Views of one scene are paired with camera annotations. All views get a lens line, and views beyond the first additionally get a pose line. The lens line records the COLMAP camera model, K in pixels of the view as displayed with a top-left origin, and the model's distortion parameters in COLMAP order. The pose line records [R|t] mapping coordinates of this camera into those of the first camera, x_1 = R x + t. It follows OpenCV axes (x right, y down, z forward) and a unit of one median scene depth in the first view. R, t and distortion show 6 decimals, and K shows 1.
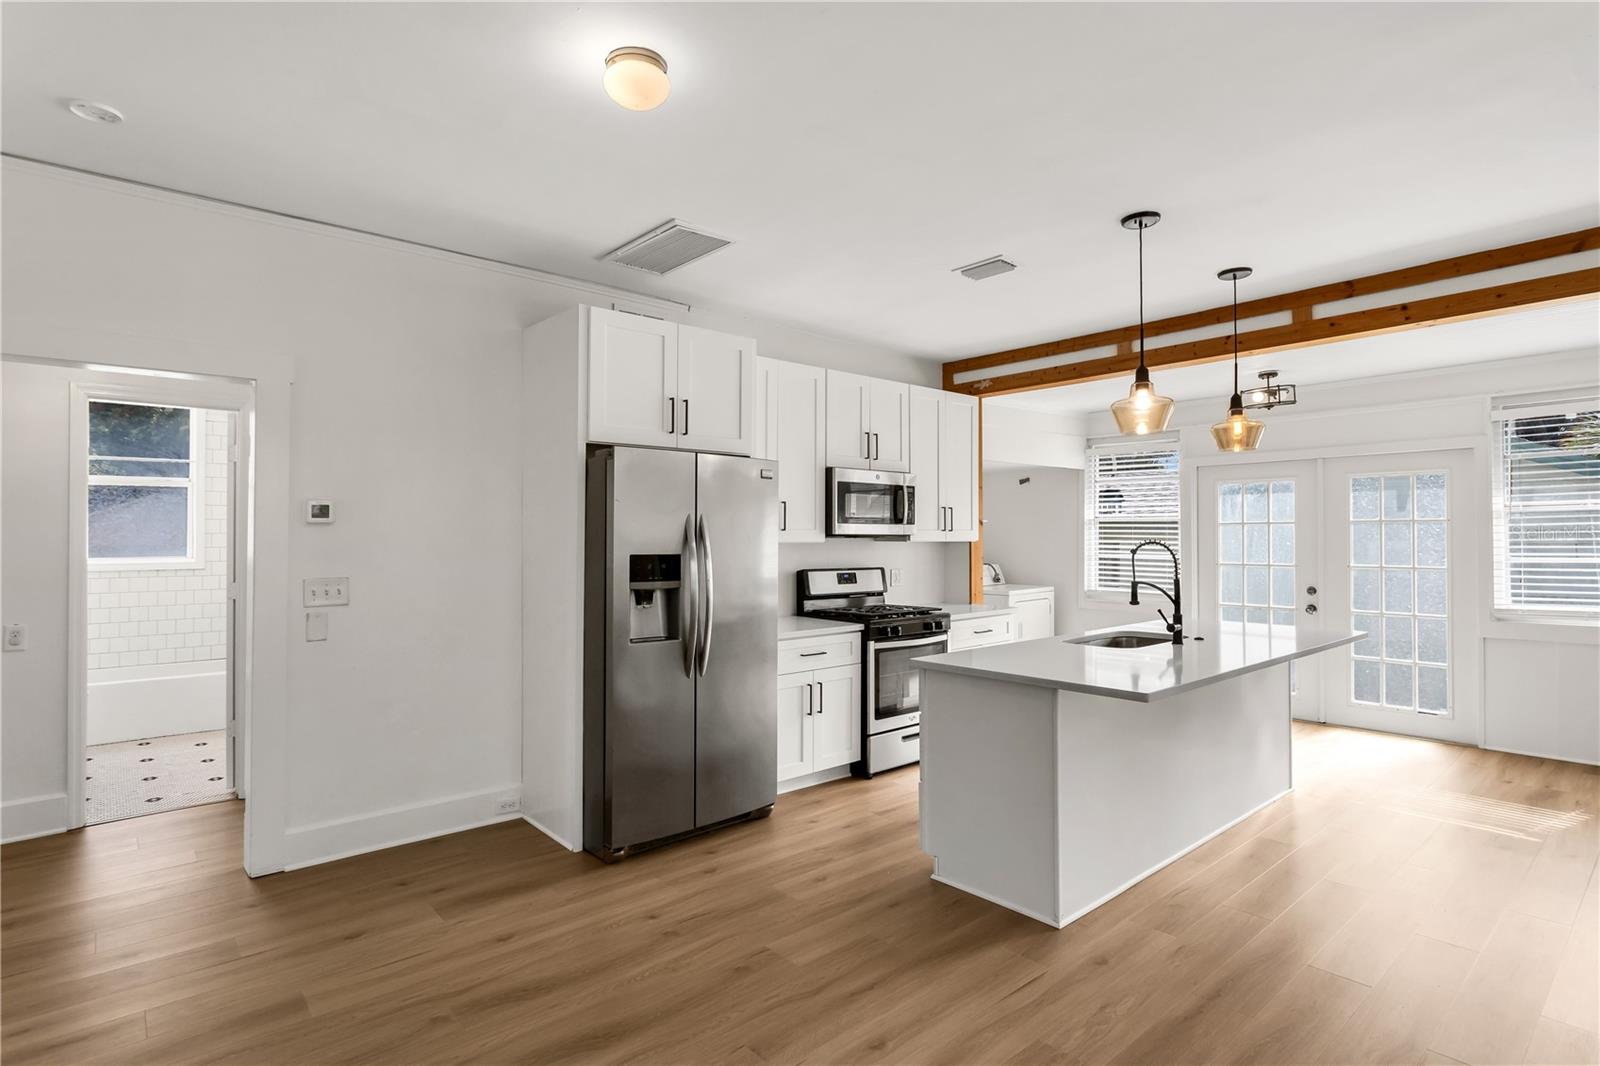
lens RADIAL K [[803.7, 0, 798.6], [0, 803.7, 525.8], [0, 0, 1]] dist [-0.010480, 0.009769]
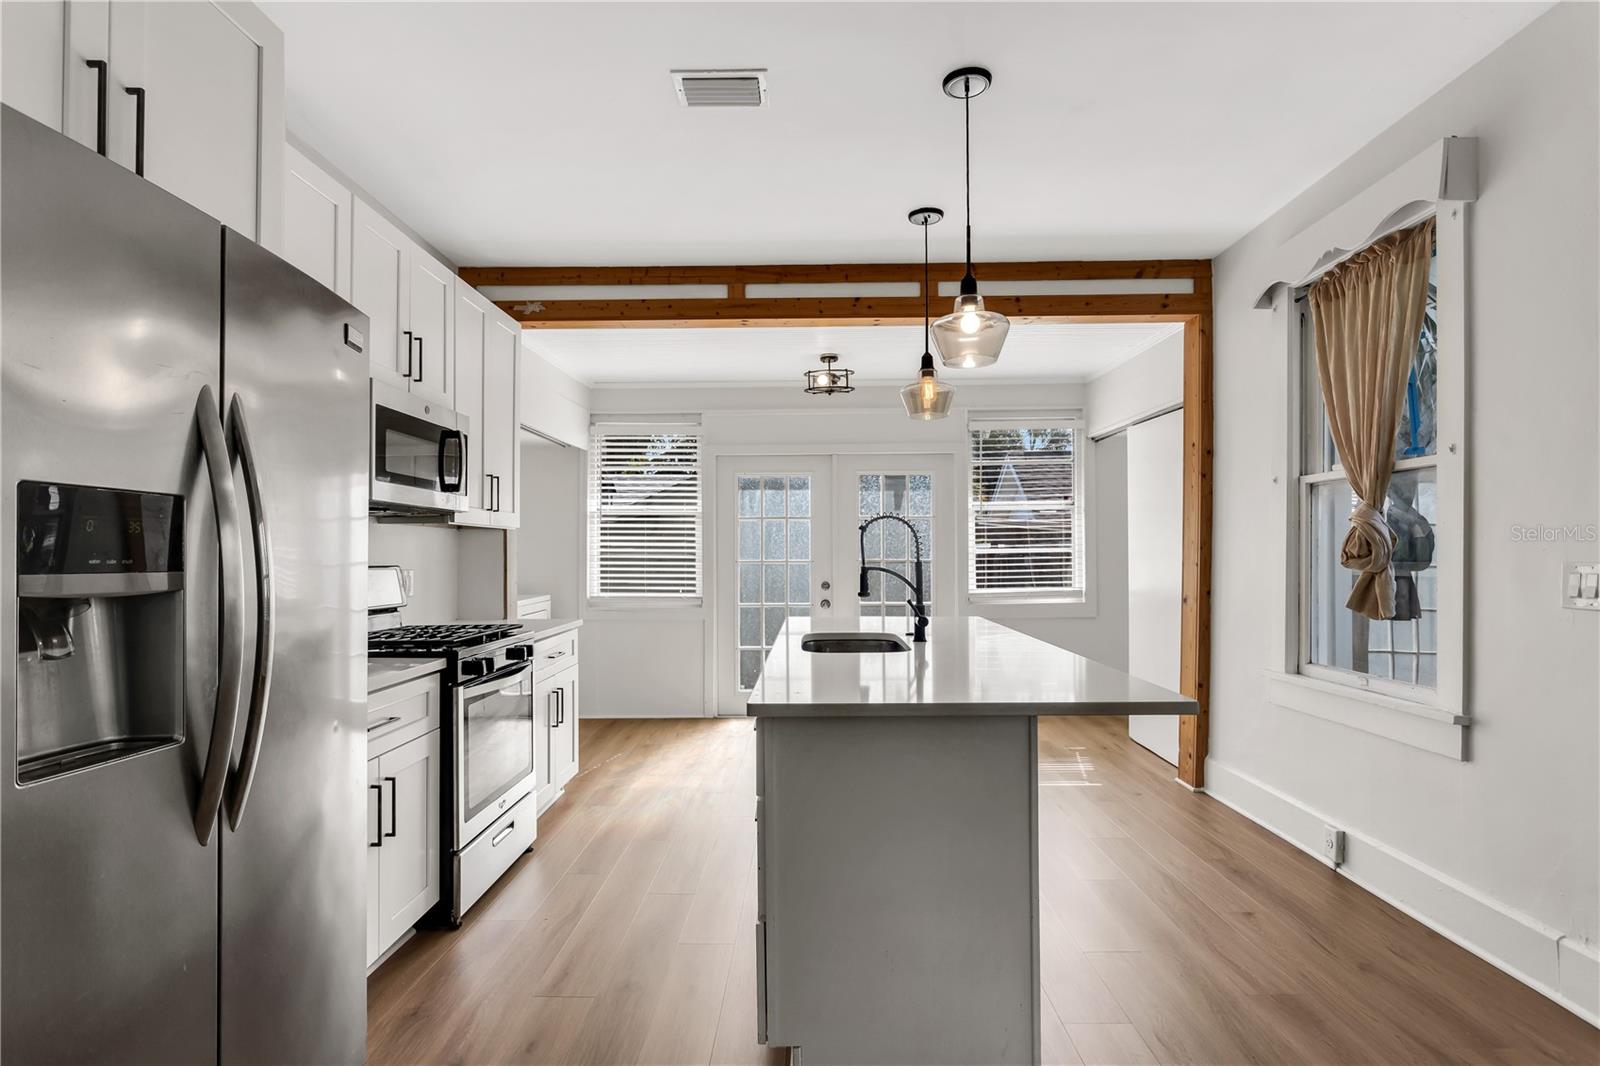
lens RADIAL K [[807.5, 0, 801.6], [0, 807.5, 546.4], [0, 0, 1]] dist [-0.005098, 0.000905]
pose [[0.667401, 0.006007, 0.744675, -0.171793], [-0.007318, 0.999972, -0.001508, 0.041953], [-0.744663, -0.004443, 0.667426, 0.429890]]
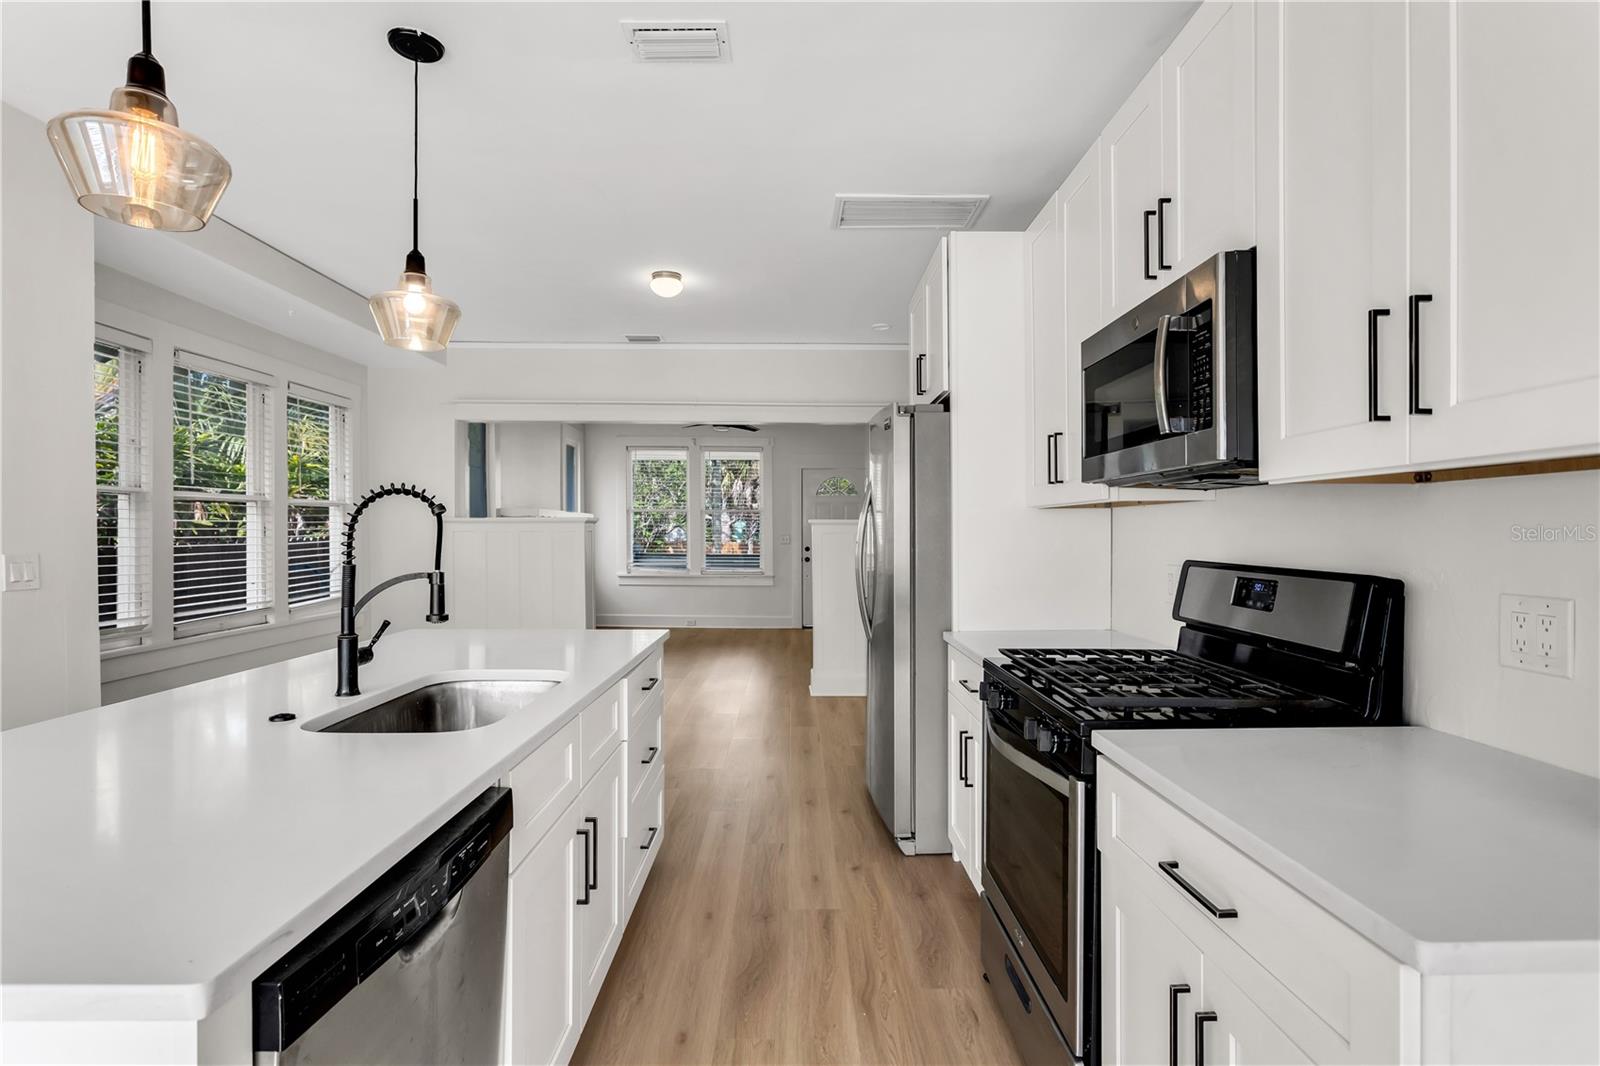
lens RADIAL K [[799.4, 0, 800.0], [0, 799.4, 533.0], [0, 0, 1]] dist [-0.009851, 0.002032]
pose [[-0.649905, 0.002798, -0.760010, 0.526574], [0.010909, 0.999925, -0.005648, 0.042217], [0.759937, -0.011962, -0.649886, 1.213948]]
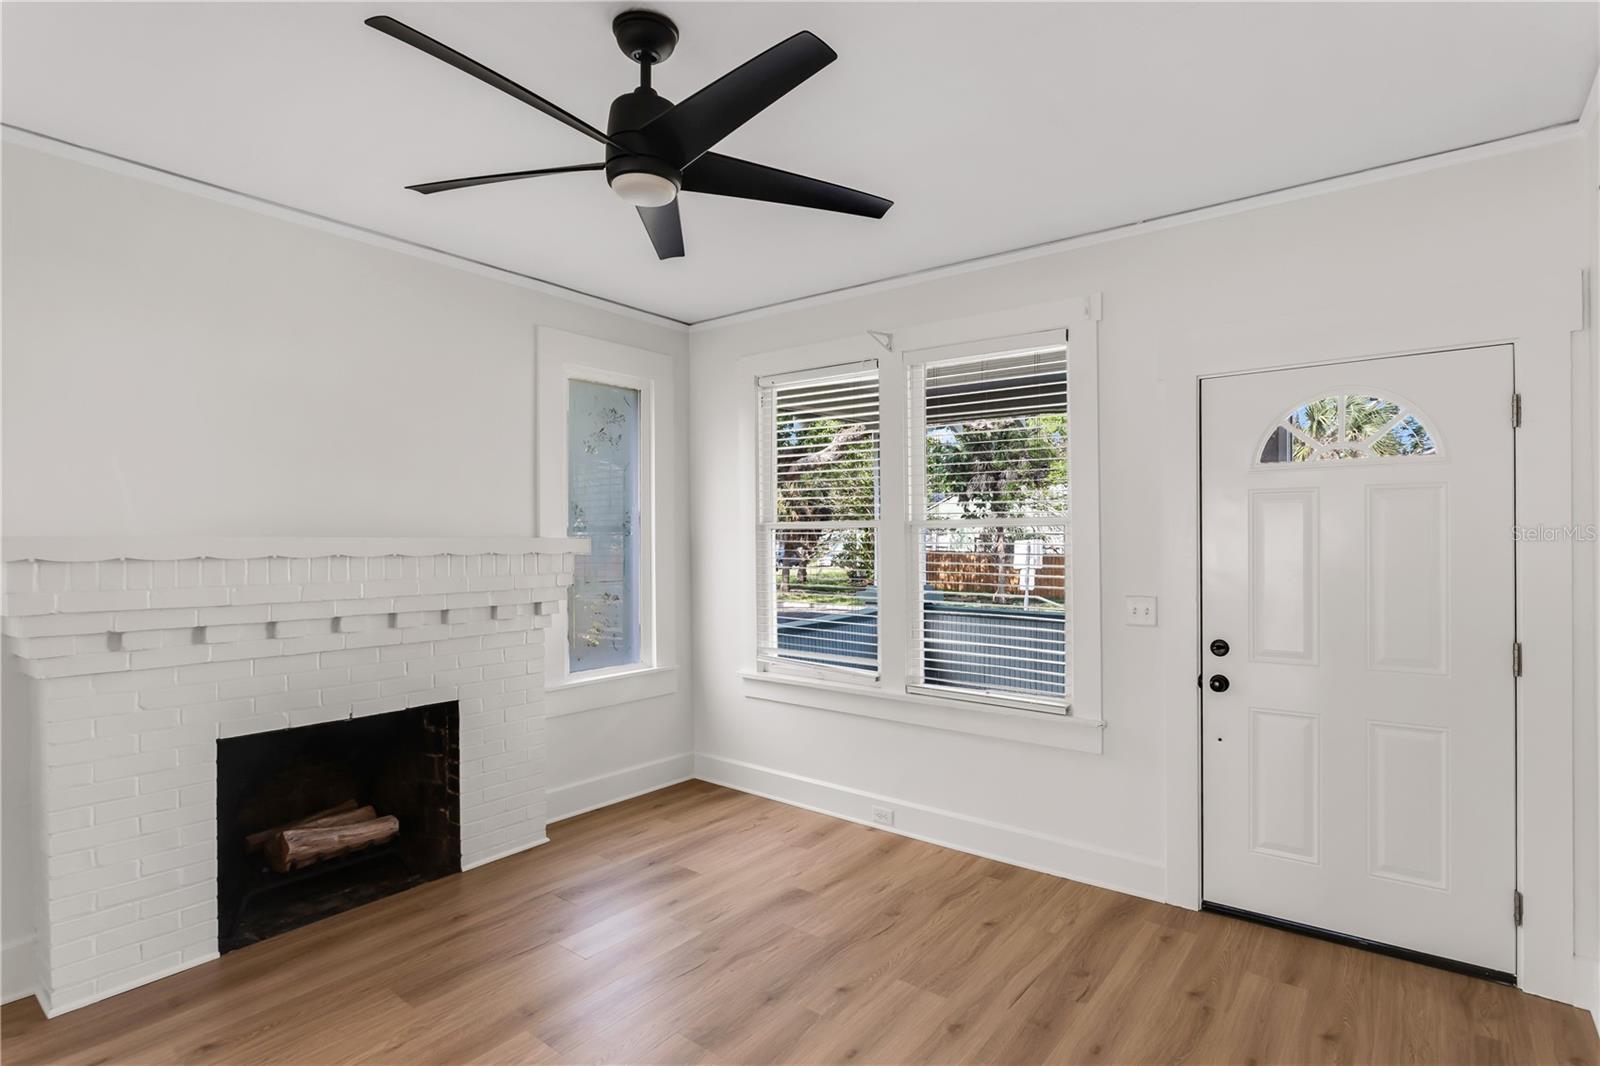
lens RADIAL K [[814.2, 0, 804.6], [0, 814.2, 553.0], [0, 0, 1]] dist [-0.008340, 0.002510]
pose [[-0.979665, 0.008773, -0.200449, -0.694097], [0.008779, 0.999961, 0.000858, -0.007014], [0.200448, -0.000919, -0.979704, 0.380901]]
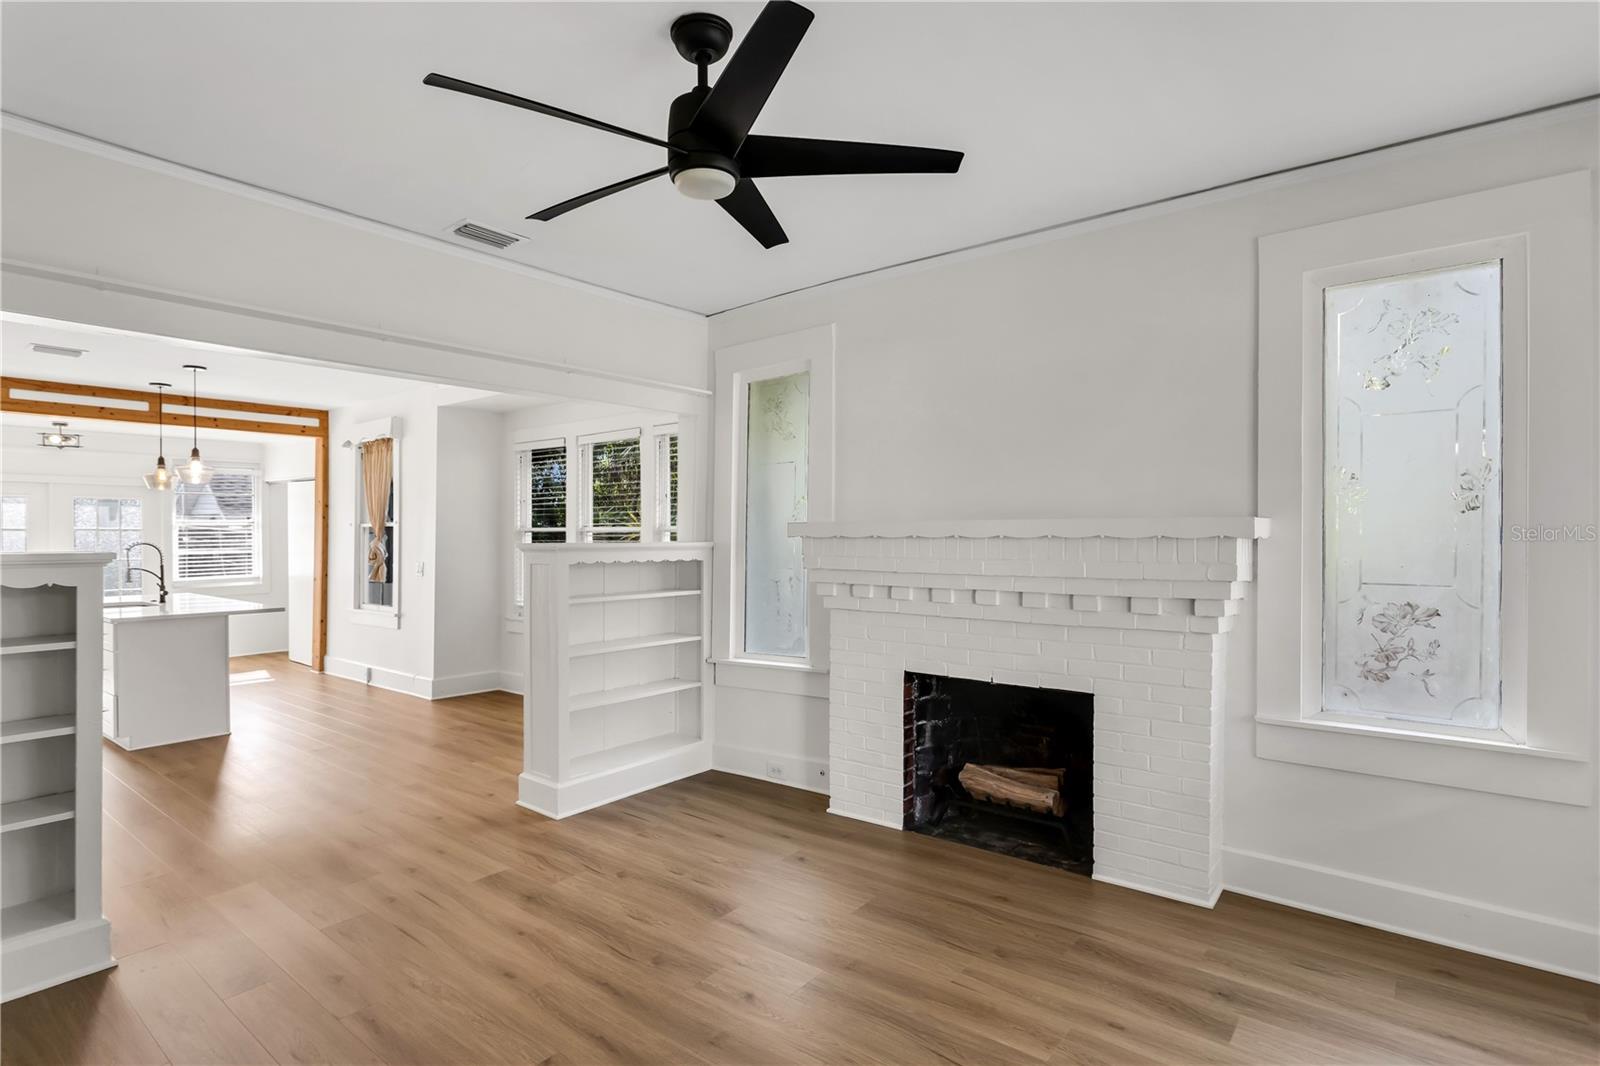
lens RADIAL K [[813.8, 0, 805.8], [0, 813.8, 541.6], [0, 0, 1]] dist [-0.020911, 0.012962]
pose [[-0.176345, -0.004861, 0.984316, -1.161812], [-0.011957, 0.999925, 0.002796, -0.003838], [-0.984256, -0.011277, -0.176390, -0.037932]]
